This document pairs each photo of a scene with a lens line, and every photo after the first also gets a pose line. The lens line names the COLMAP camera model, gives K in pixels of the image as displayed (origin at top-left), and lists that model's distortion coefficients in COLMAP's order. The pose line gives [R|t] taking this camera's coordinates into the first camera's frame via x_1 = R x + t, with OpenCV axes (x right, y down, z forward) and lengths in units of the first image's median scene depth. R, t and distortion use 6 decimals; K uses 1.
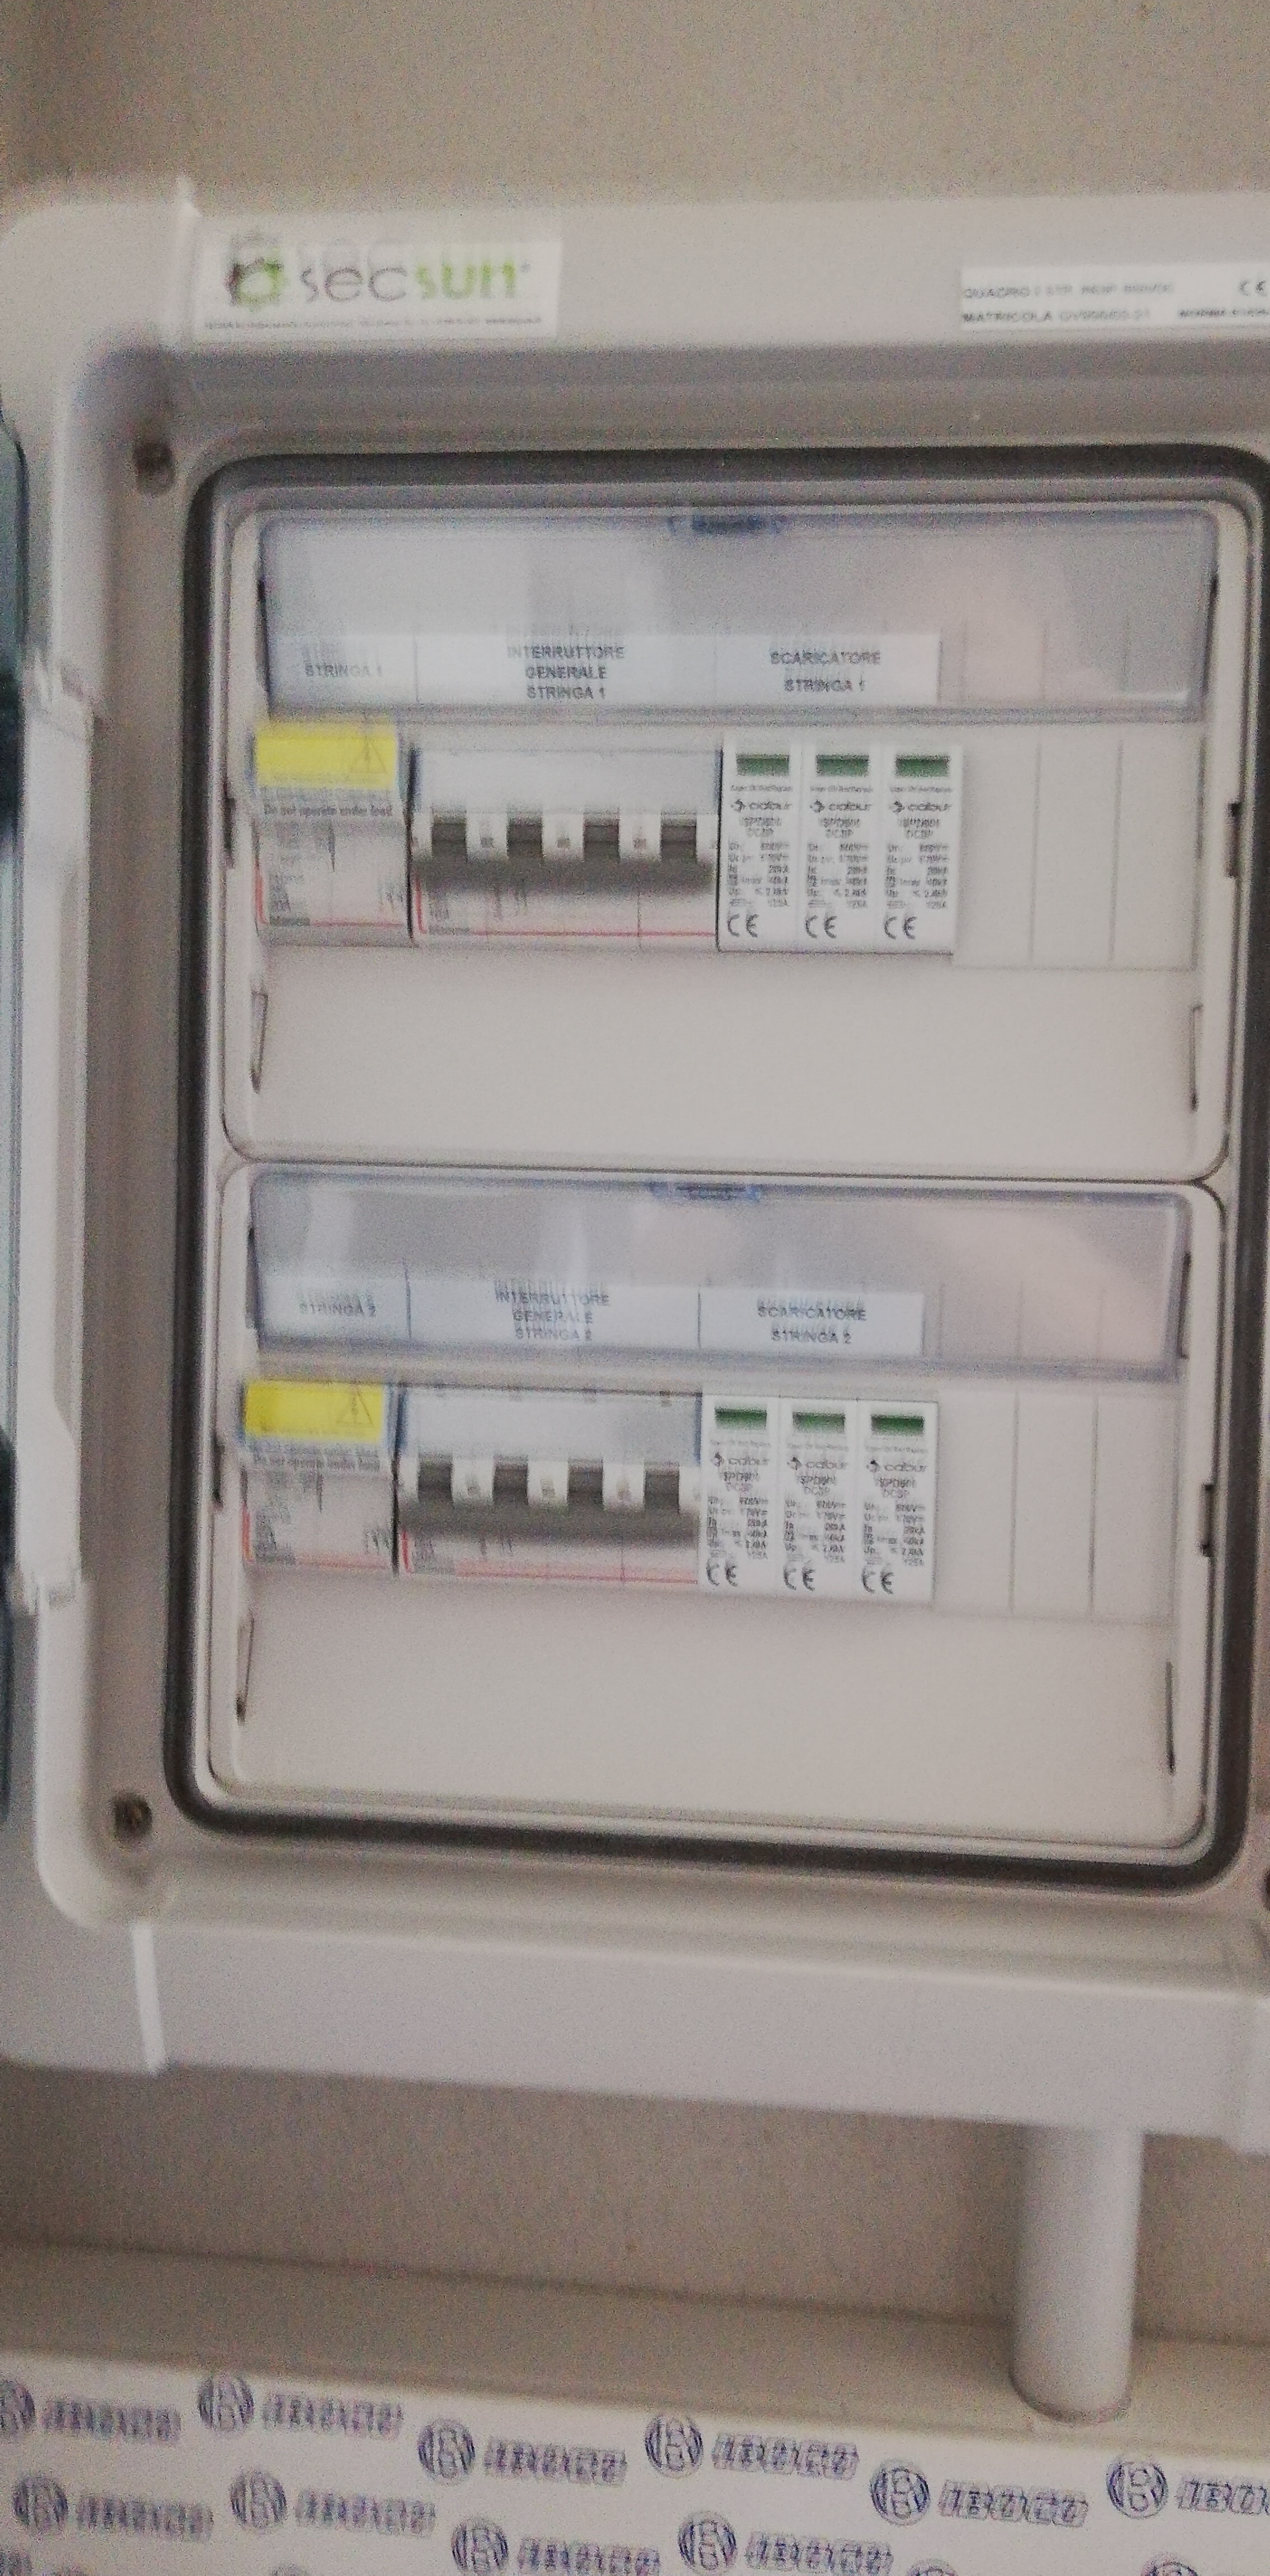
lens RADIAL K [[2015.1, 0, 646.5], [0, 2015.1, 1312.8], [0, 0, 1]] dist [0.088098, -0.179911]
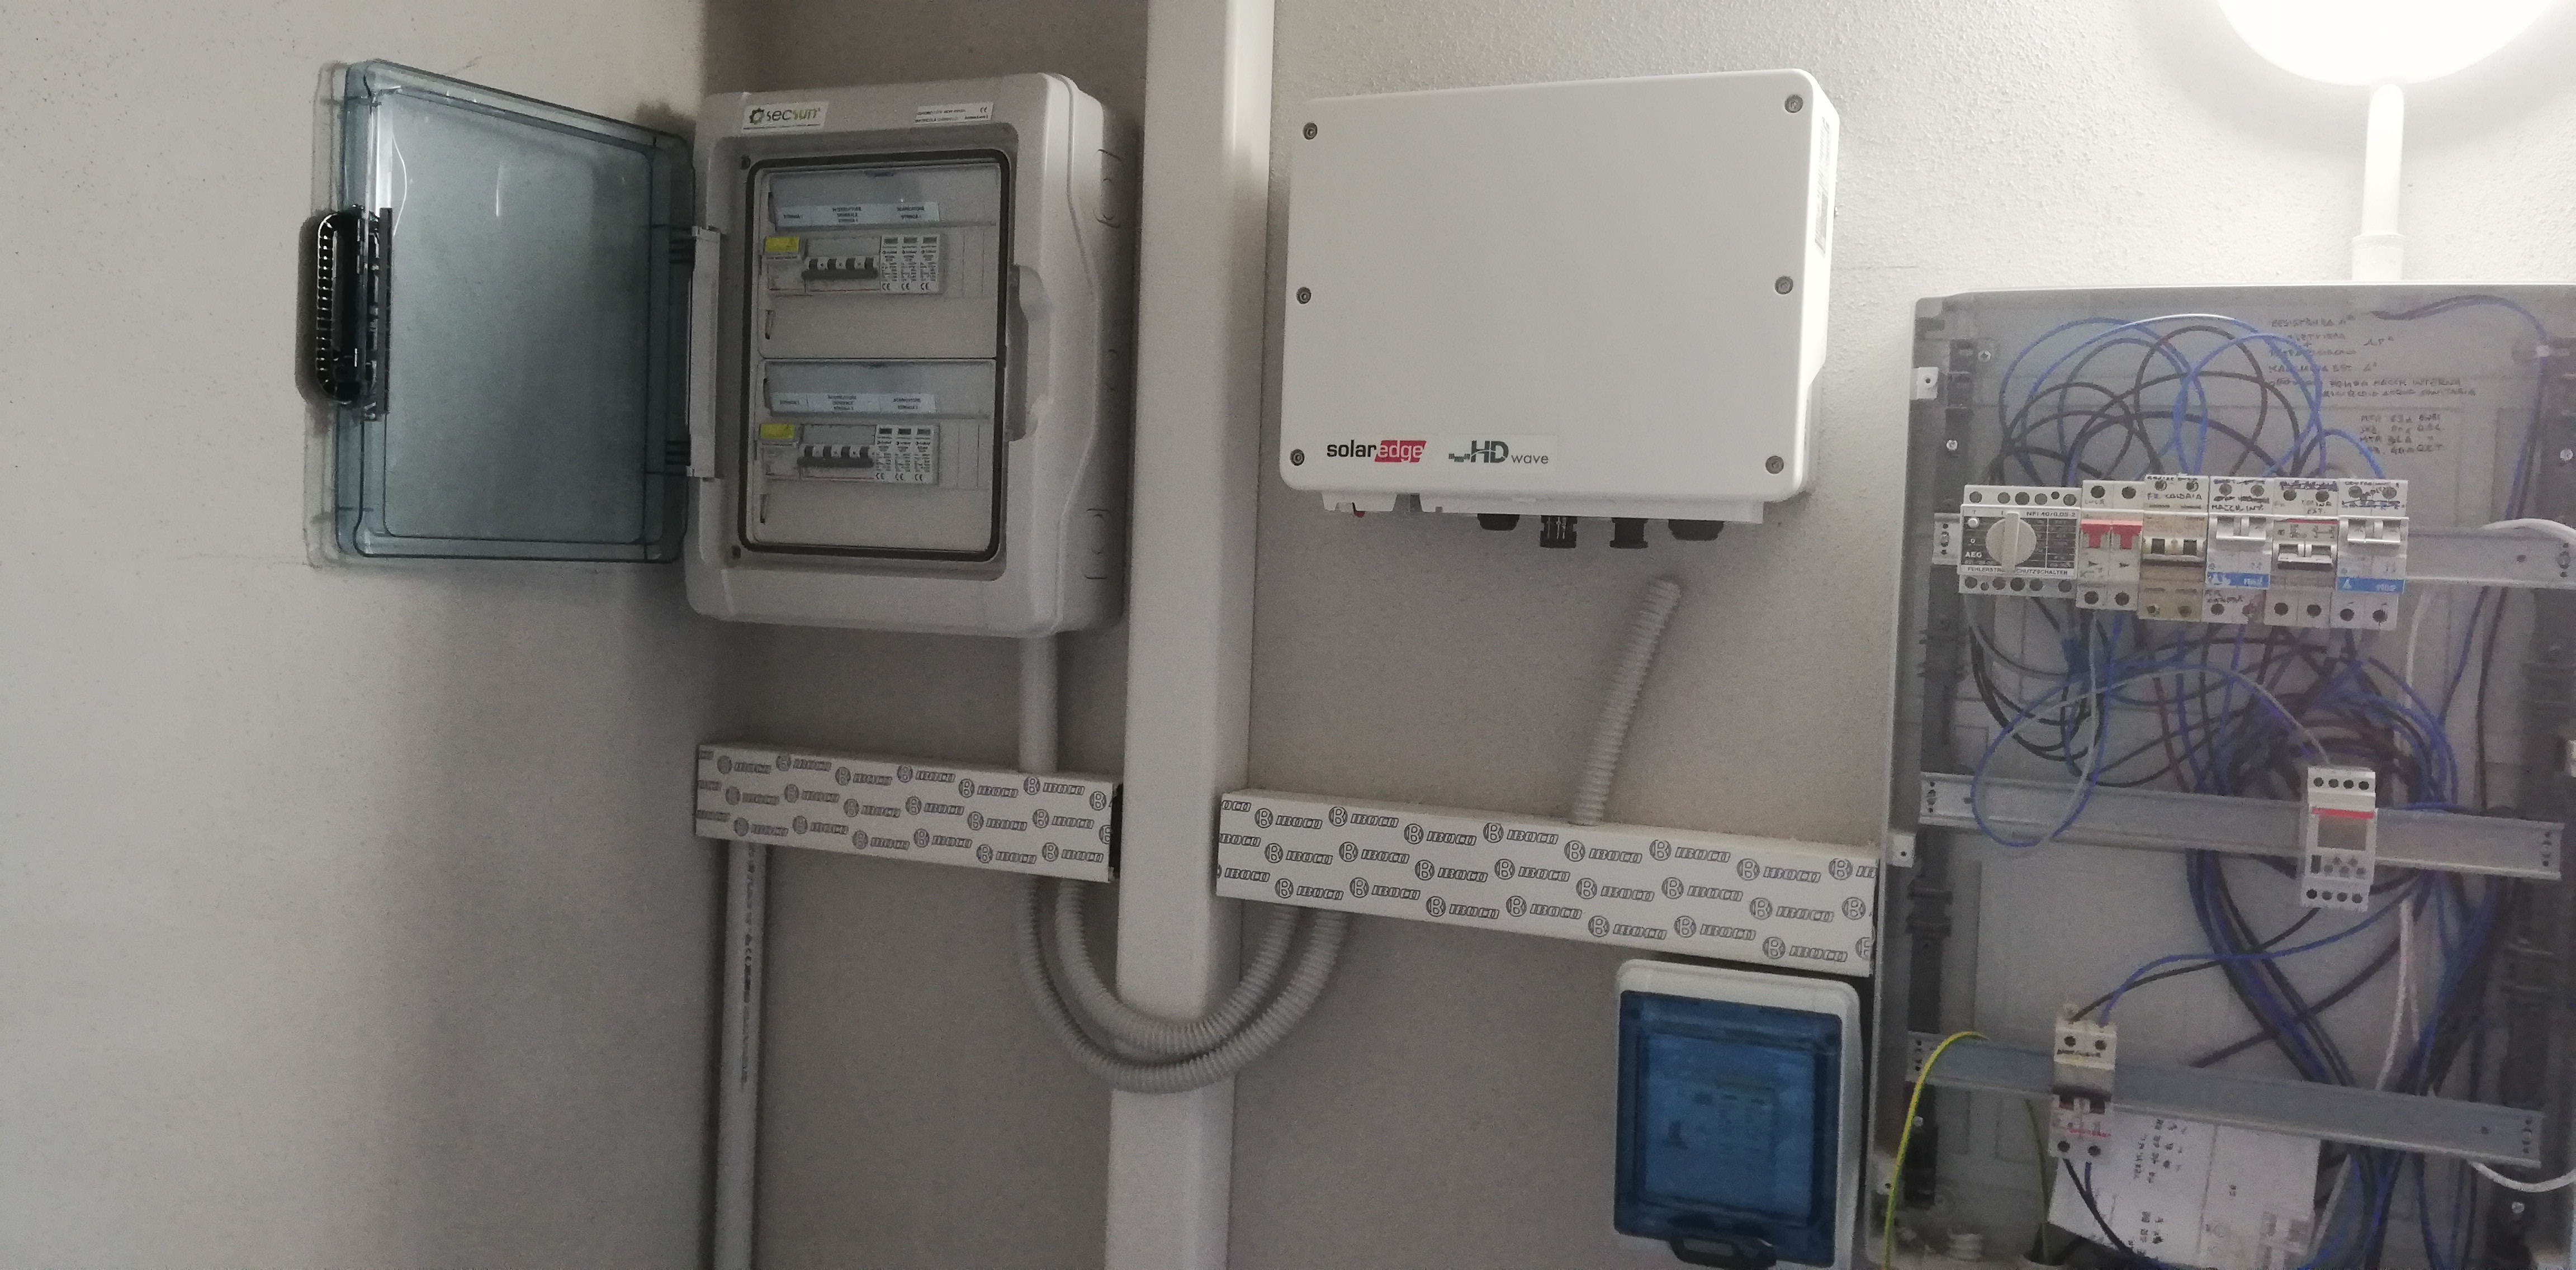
lens RADIAL K [[2015.1, 0, 1288.0], [0, 2015.1, 635.0], [0, 0, 1]] dist [0.088098, -0.179911]
pose [[0.950945, 0.018046, -0.308834, 1.765194], [-0.023253, 0.999643, -0.013188, 0.427634], [0.308485, 0.019722, 0.951025, -2.051167]]
